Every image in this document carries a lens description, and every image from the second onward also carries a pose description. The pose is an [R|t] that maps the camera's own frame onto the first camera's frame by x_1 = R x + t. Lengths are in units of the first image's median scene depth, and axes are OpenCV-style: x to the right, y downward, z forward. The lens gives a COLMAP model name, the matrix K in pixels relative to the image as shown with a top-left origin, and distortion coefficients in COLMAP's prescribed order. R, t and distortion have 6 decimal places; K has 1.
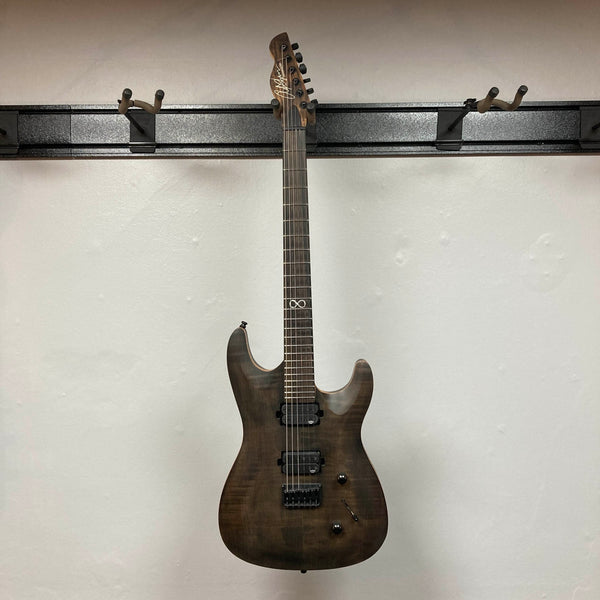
lens RADIAL K [[644.3, 0, 299.0], [0, 644.3, 277.8], [0, 0, 1]] dist [0.011996, -0.007864]
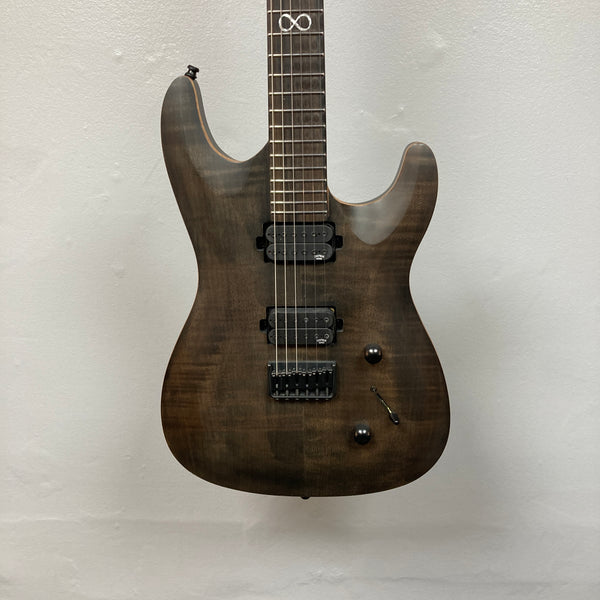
lens RADIAL K [[644.3, 0, 299.0], [0, 644.3, 277.8], [0, 0, 1]] dist [0.011996, -0.007864]
pose [[0.999726, 0.008031, -0.021998, 0.013198], [-0.002508, 0.970674, 0.240386, 0.108977], [0.023284, -0.240265, 0.970428, 0.460140]]
